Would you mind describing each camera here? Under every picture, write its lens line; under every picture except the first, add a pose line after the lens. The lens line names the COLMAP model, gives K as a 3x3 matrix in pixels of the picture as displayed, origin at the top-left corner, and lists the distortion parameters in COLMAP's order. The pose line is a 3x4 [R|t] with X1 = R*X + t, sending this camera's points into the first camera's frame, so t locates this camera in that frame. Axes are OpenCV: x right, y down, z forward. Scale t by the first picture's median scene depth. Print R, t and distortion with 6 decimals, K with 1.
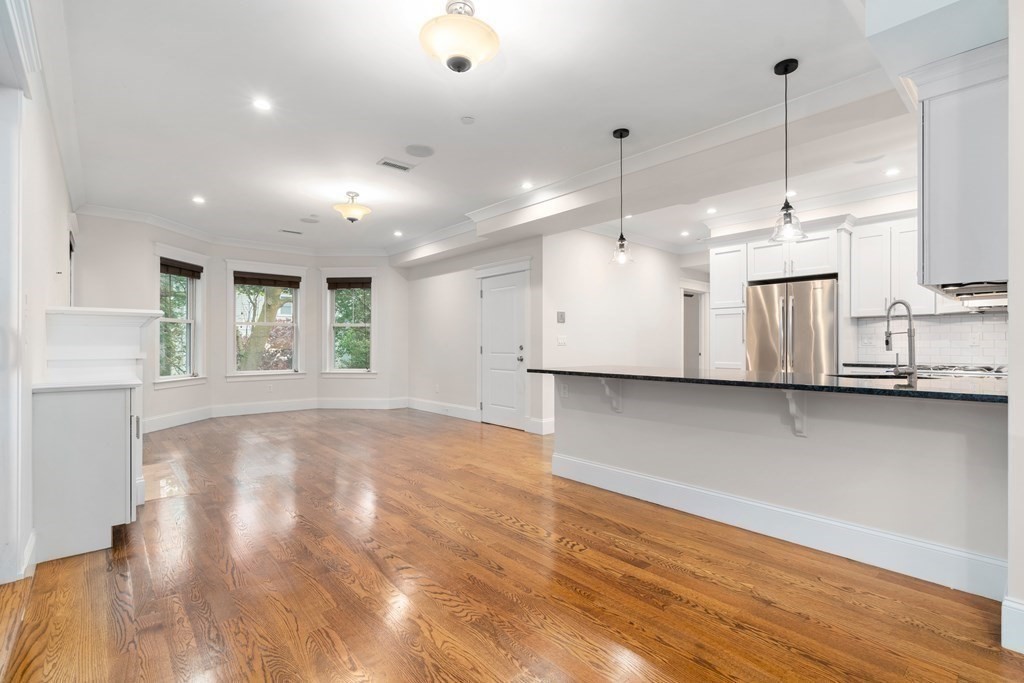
lens RADIAL K [[471.2, 0, 514.5], [0, 471.2, 342.1], [0, 0, 1]] dist [-0.008390, 0.002958]
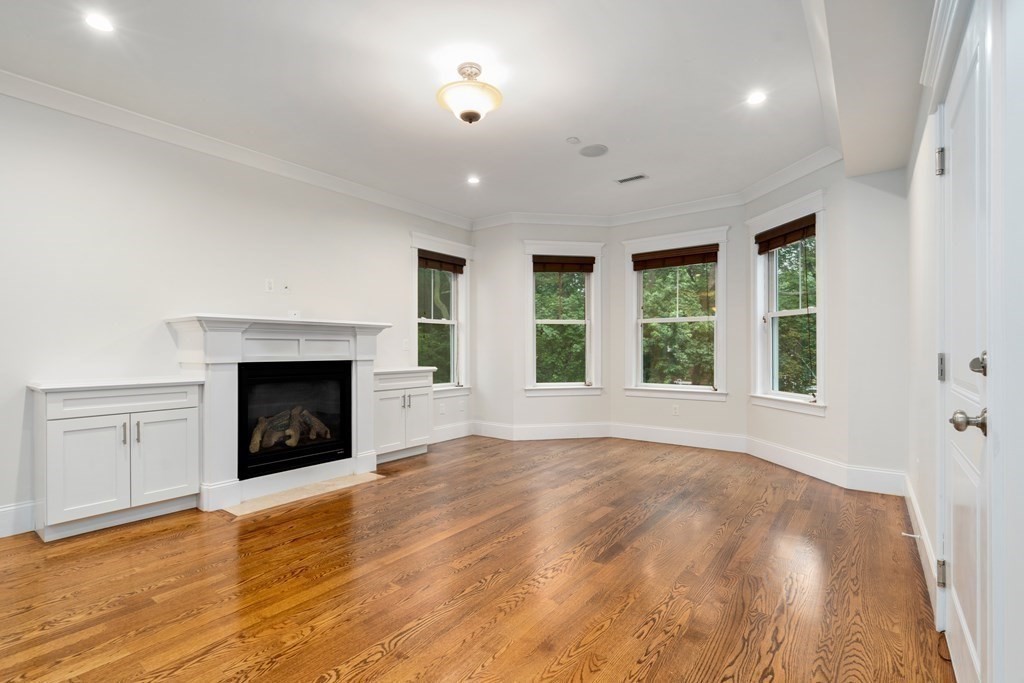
lens RADIAL K [[471.2, 0, 506.5], [0, 471.2, 347.4], [0, 0, 1]] dist [-0.008390, 0.002958]
pose [[0.189104, -0.004286, -0.981948, 0.193387], [0.007292, 0.999969, -0.002960, 0.005308], [0.981930, -0.006600, 0.189129, 0.923224]]
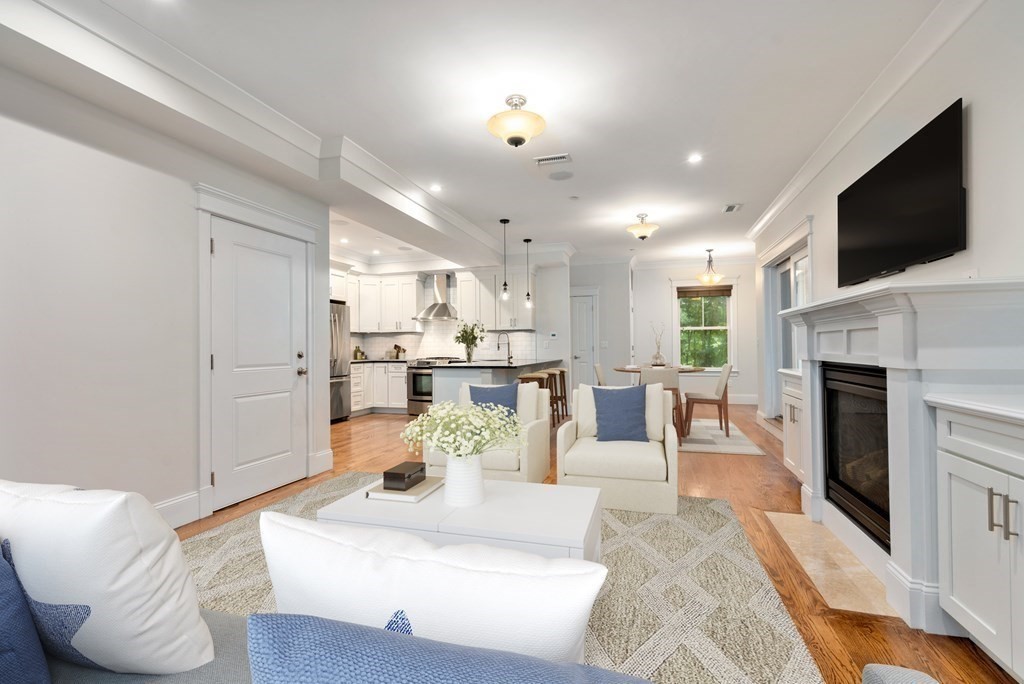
lens RADIAL K [[471.2, 0, 509.2], [0, 471.2, 344.3], [0, 0, 1]] dist [-0.008390, 0.002958]
pose [[-0.523806, 0.011091, 0.851765, -0.844469], [0.004757, 0.999938, -0.010096, 0.006189], [-0.851824, -0.001237, -0.523826, 1.308737]]
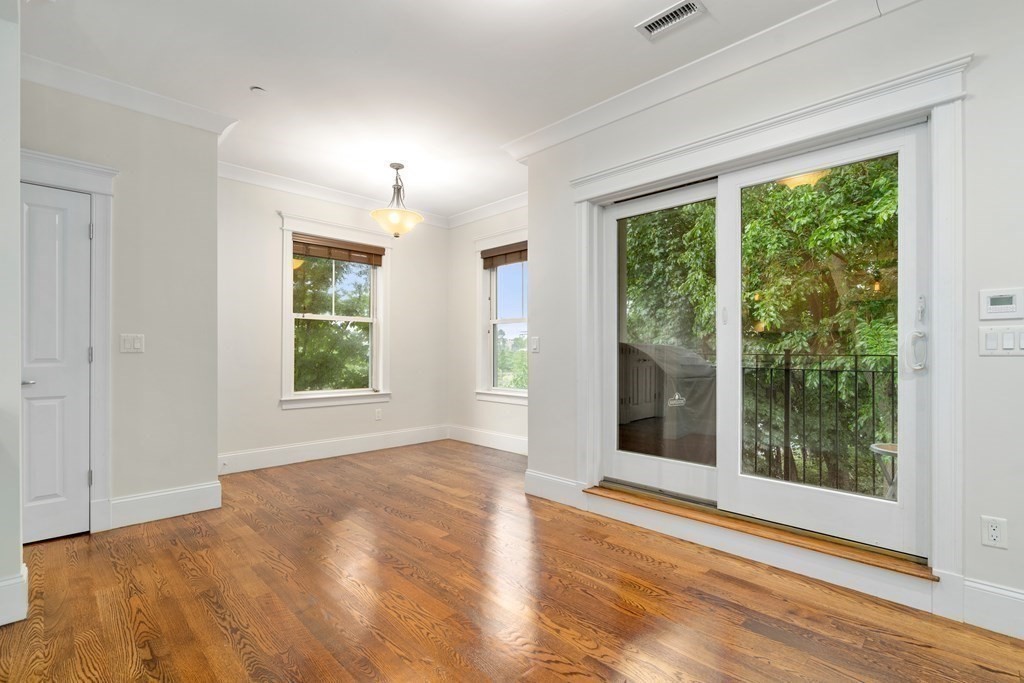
lens RADIAL K [[471.2, 0, 513.0], [0, 471.2, 349.3], [0, 0, 1]] dist [-0.008390, 0.002958]
pose [[-0.998088, -0.001899, -0.061777, -0.018143], [-0.001321, 0.999955, -0.009399, 0.005082], [0.061792, -0.009299, -0.998046, 0.745331]]
